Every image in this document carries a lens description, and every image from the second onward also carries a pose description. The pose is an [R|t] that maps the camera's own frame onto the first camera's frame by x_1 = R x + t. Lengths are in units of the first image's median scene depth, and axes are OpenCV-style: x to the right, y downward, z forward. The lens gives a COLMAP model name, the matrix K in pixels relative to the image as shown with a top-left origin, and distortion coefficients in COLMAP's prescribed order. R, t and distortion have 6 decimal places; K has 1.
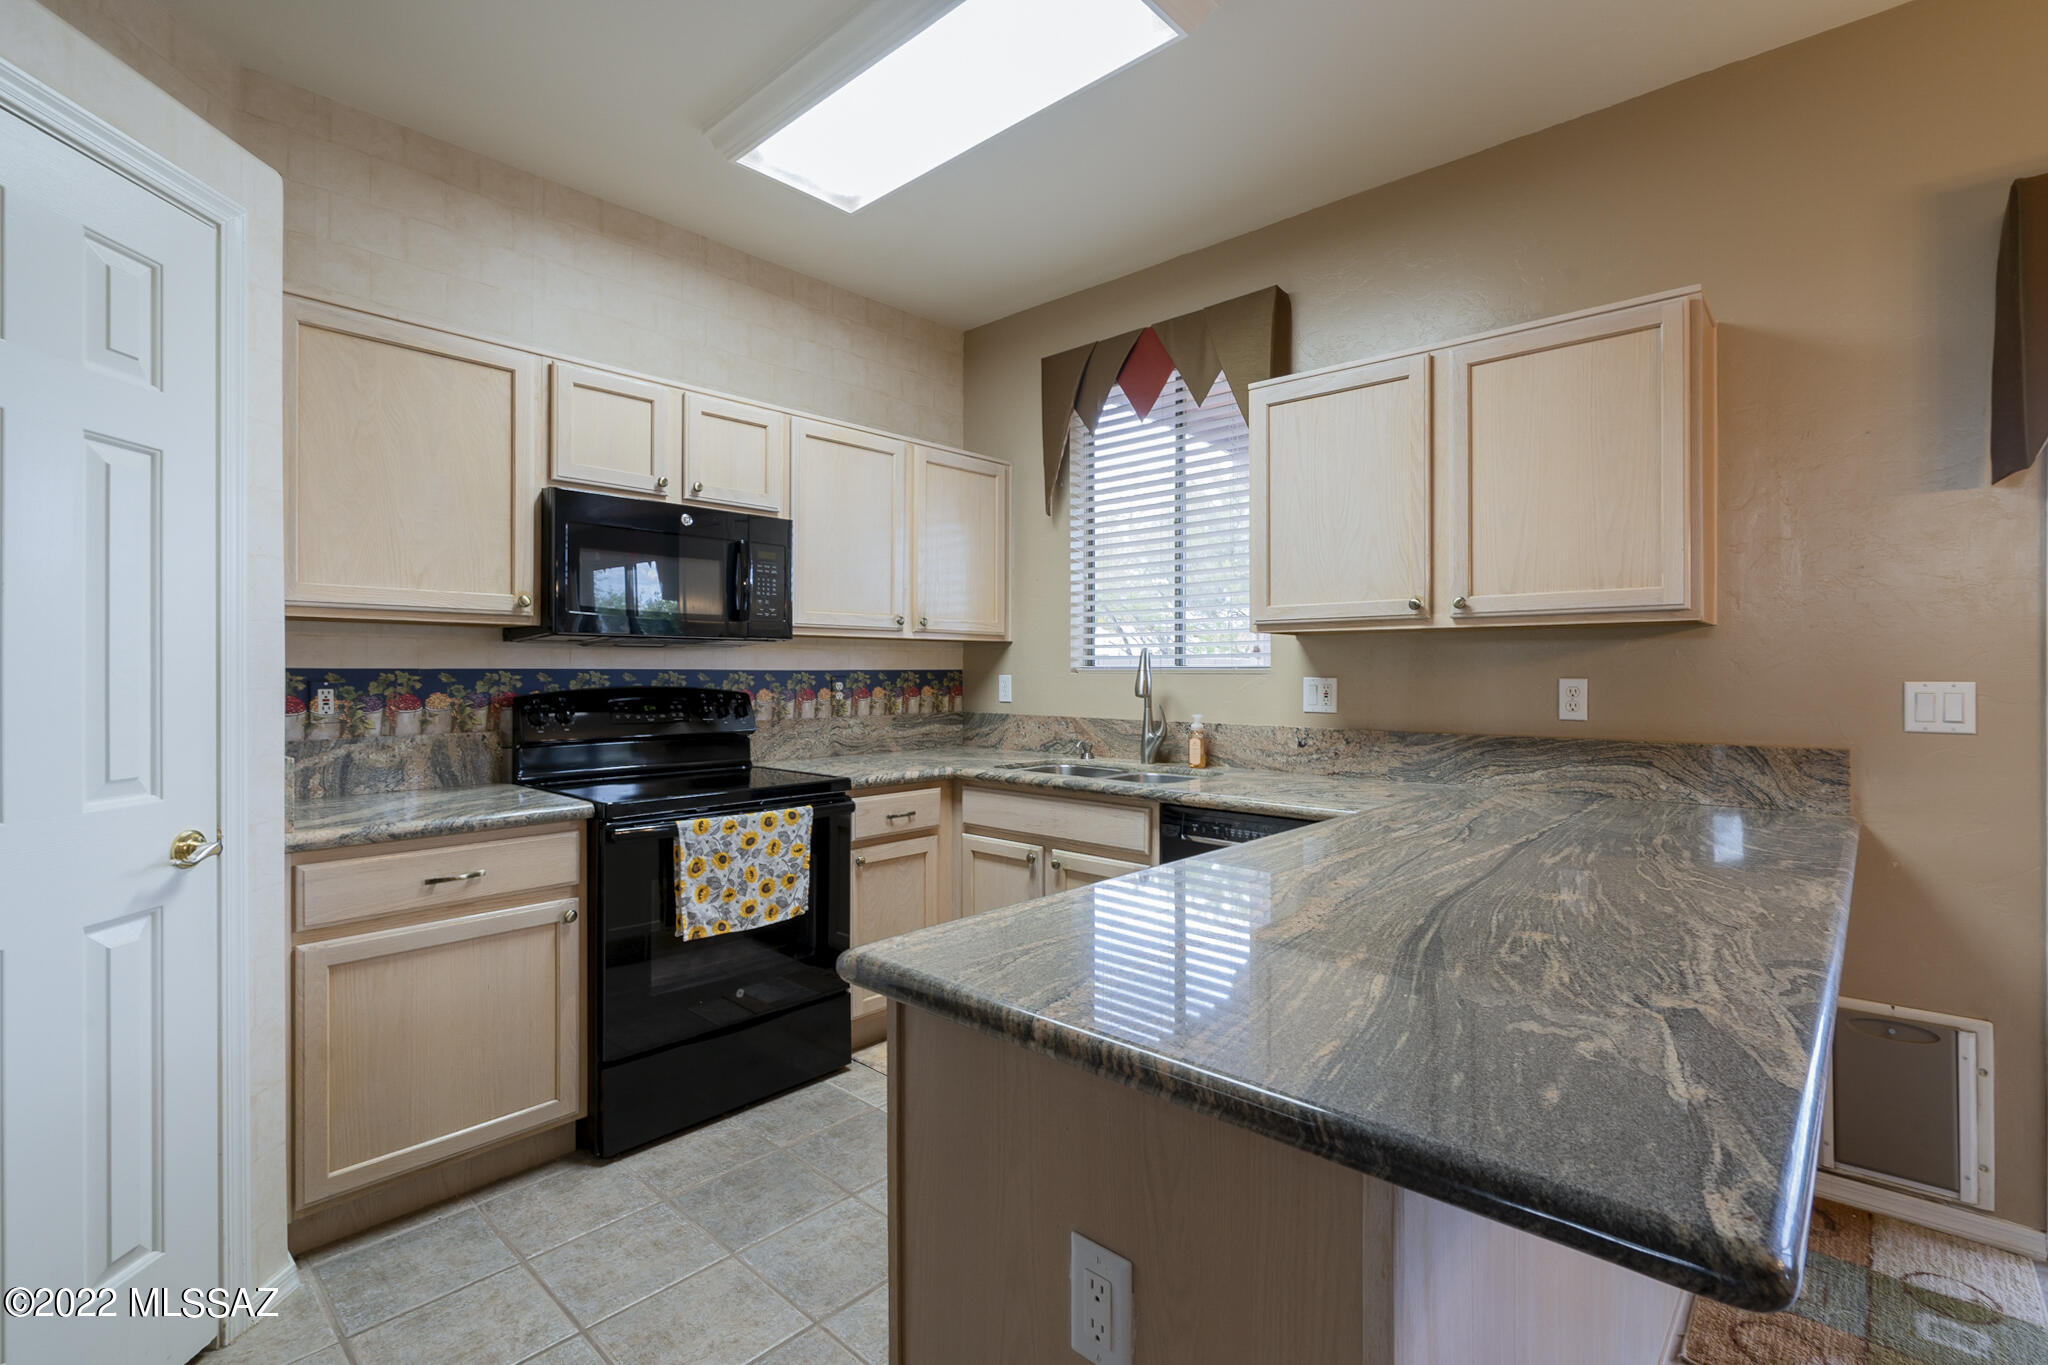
lens RADIAL K [[938.9, 0, 1025.0], [0, 938.9, 673.6], [0, 0, 1]] dist [-0.006005, 0.000048]
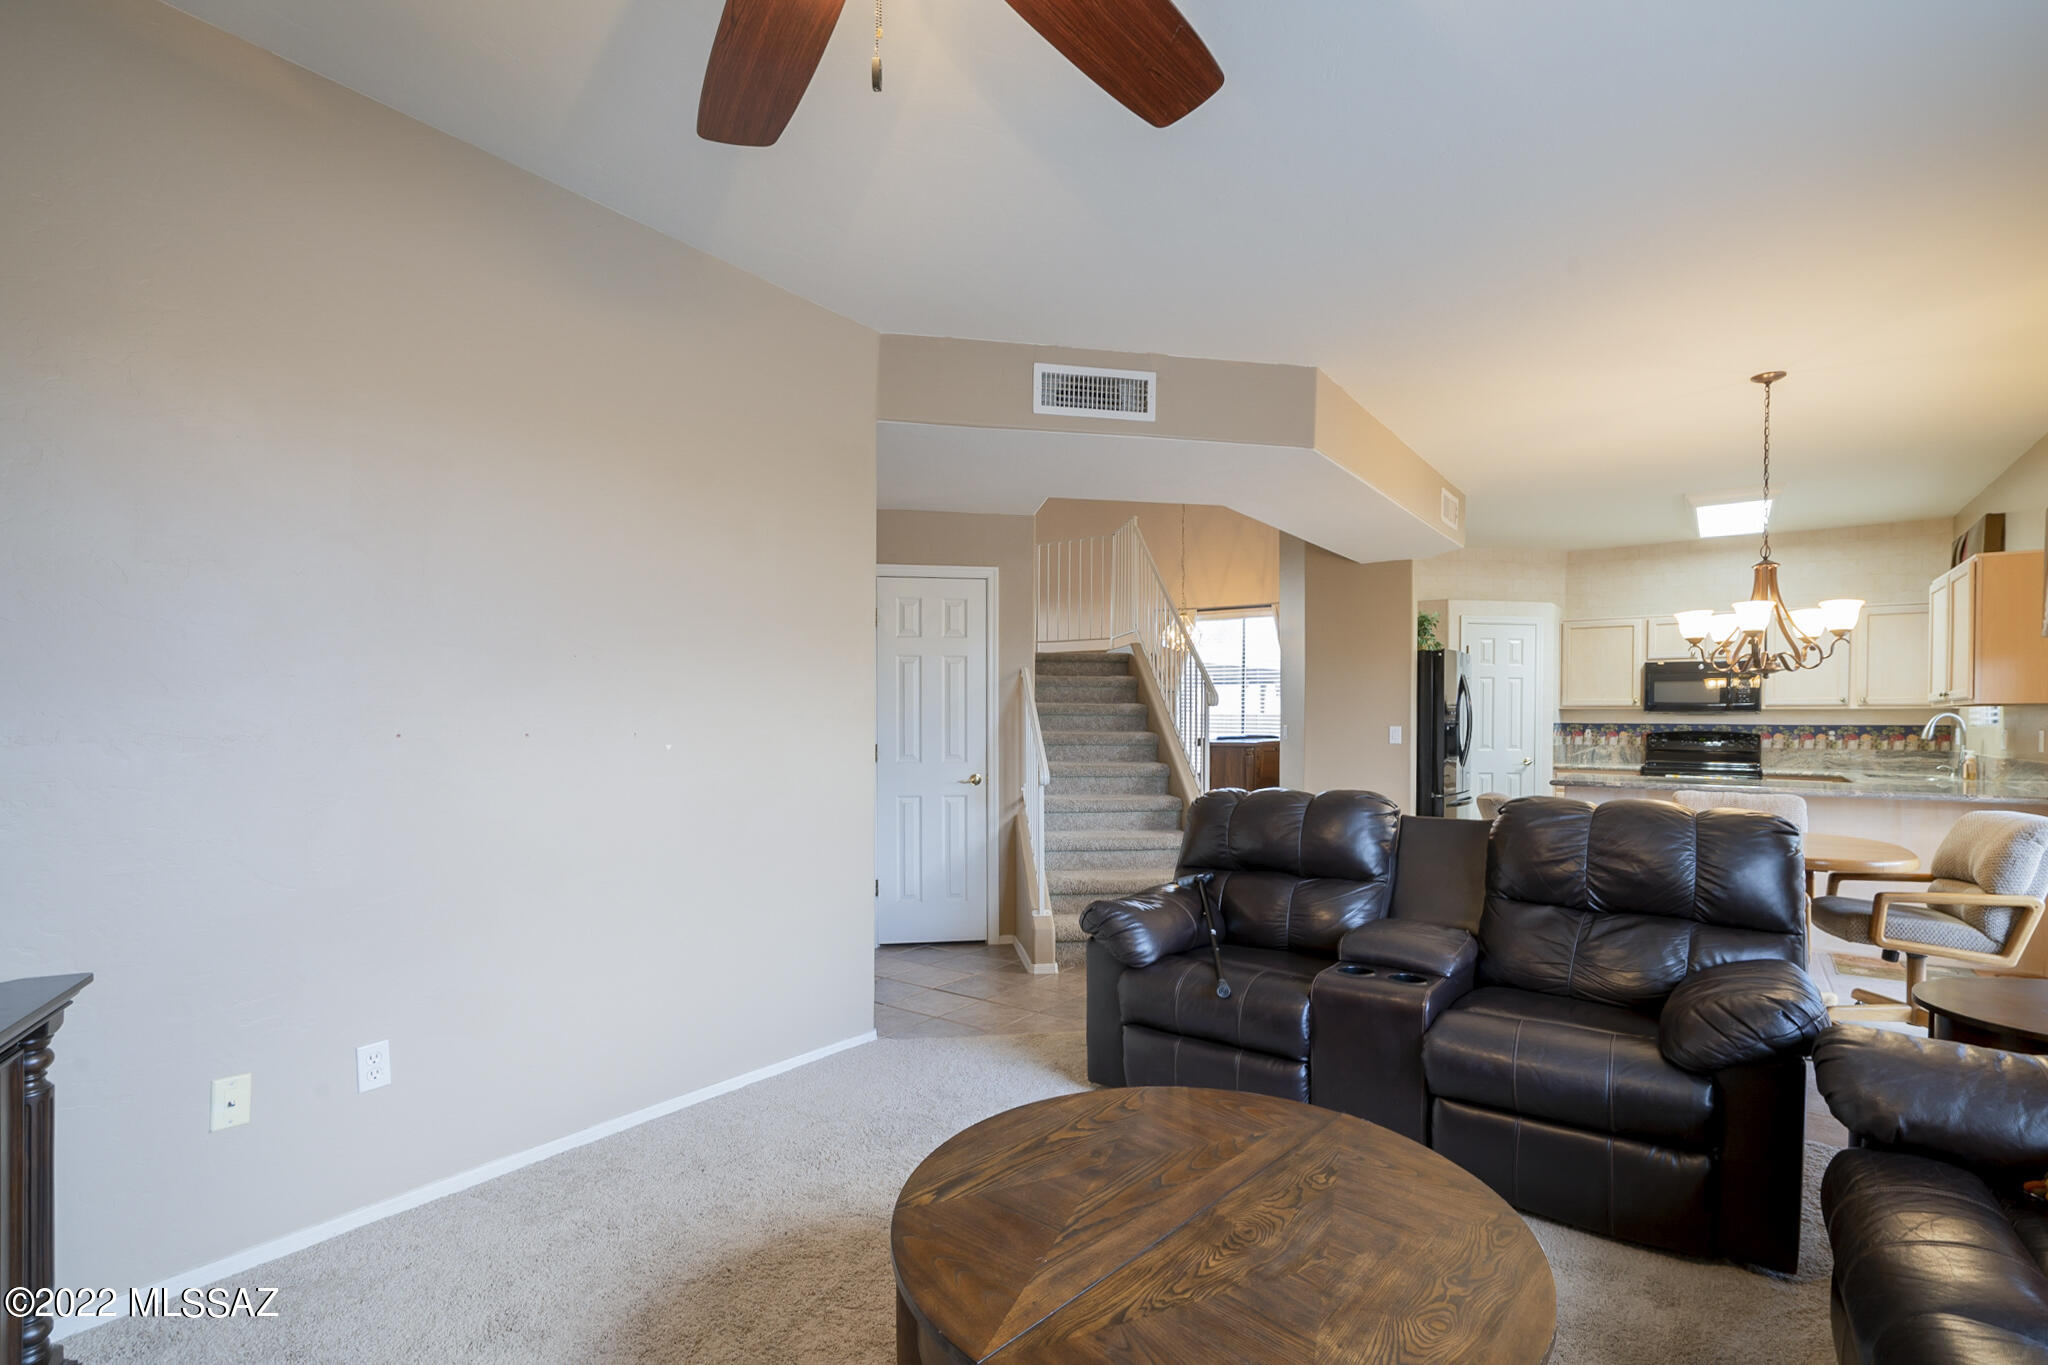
lens RADIAL K [[938.9, 0, 1029.0], [0, 938.9, 701.1], [0, 0, 1]] dist [-0.006005, 0.000048]
pose [[0.124144, -0.020716, -0.992048, 2.007026], [-0.011275, 0.999688, -0.022287, 0.011431], [0.992200, 0.013952, 0.123872, -1.192488]]
